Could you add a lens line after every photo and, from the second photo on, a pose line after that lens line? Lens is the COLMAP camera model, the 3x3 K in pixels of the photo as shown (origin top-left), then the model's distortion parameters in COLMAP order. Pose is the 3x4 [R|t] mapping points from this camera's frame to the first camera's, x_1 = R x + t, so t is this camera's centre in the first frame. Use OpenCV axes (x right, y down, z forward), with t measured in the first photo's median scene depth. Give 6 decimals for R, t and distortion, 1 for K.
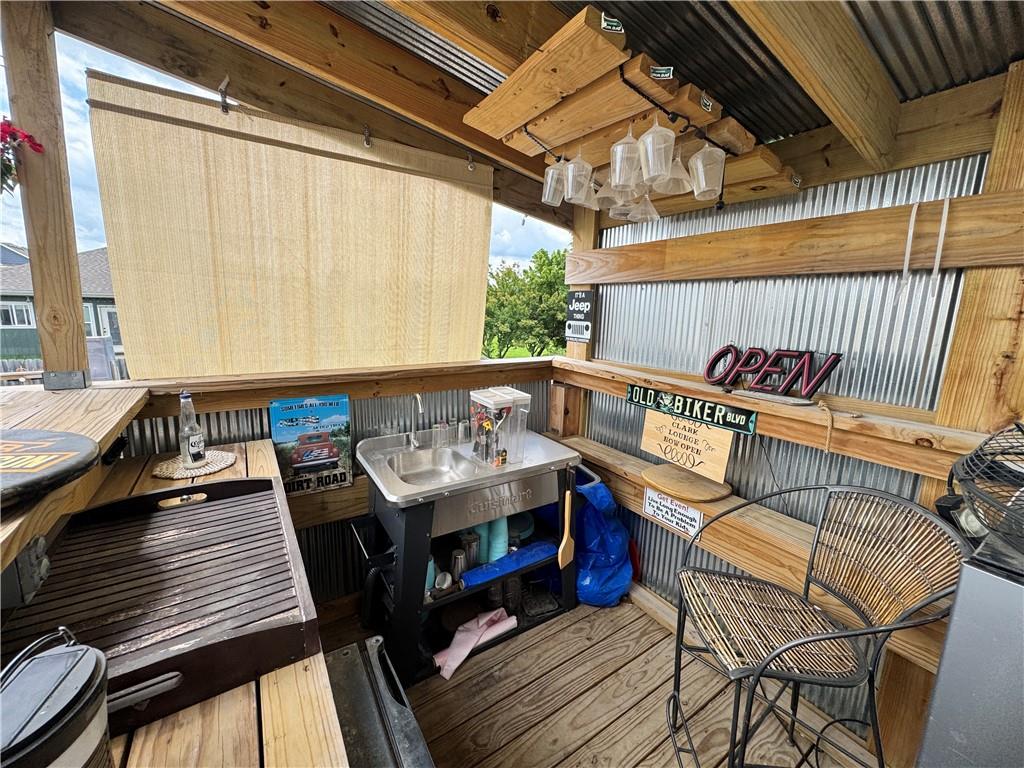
lens RADIAL K [[410.4, 0, 512.8], [0, 410.4, 384.5], [0, 0, 1]] dist [-0.003862, -0.000404]
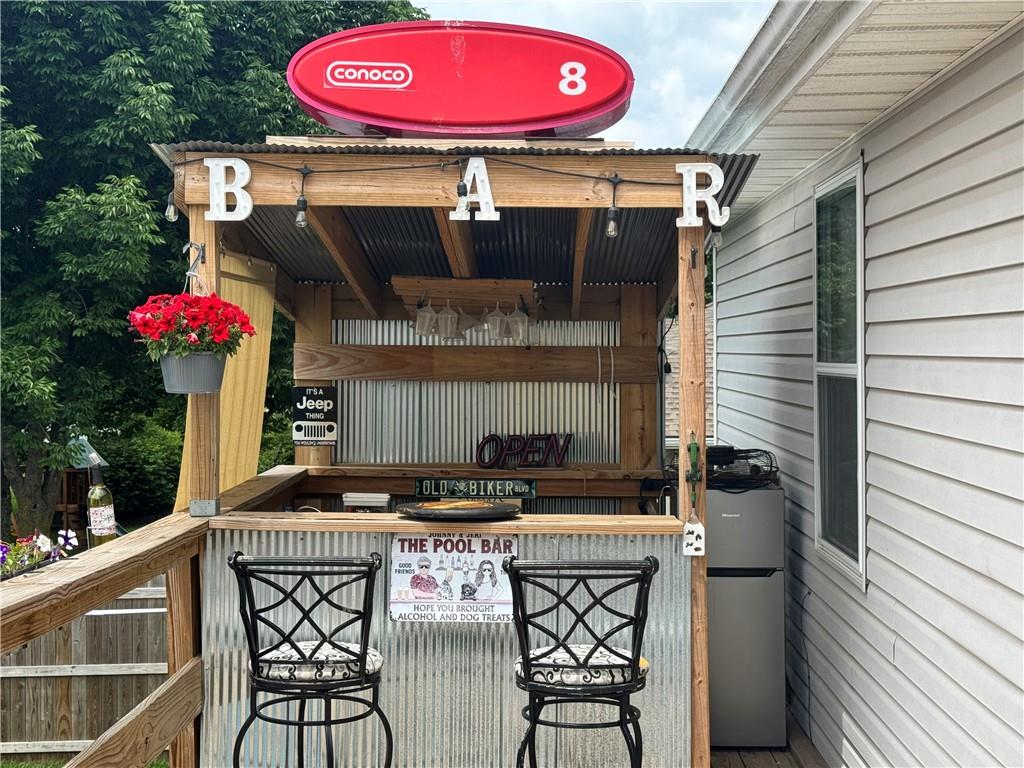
lens RADIAL K [[1459.7, 0, 511.5], [0, 1459.7, 384.1], [0, 0, 1]] dist [0.022633, 0.000000]
pose [[0.585014, -0.045121, 0.809767, -2.744526], [0.159242, 0.985406, -0.060135, 0.024050], [-0.795237, 0.164129, 0.583661, -1.490149]]
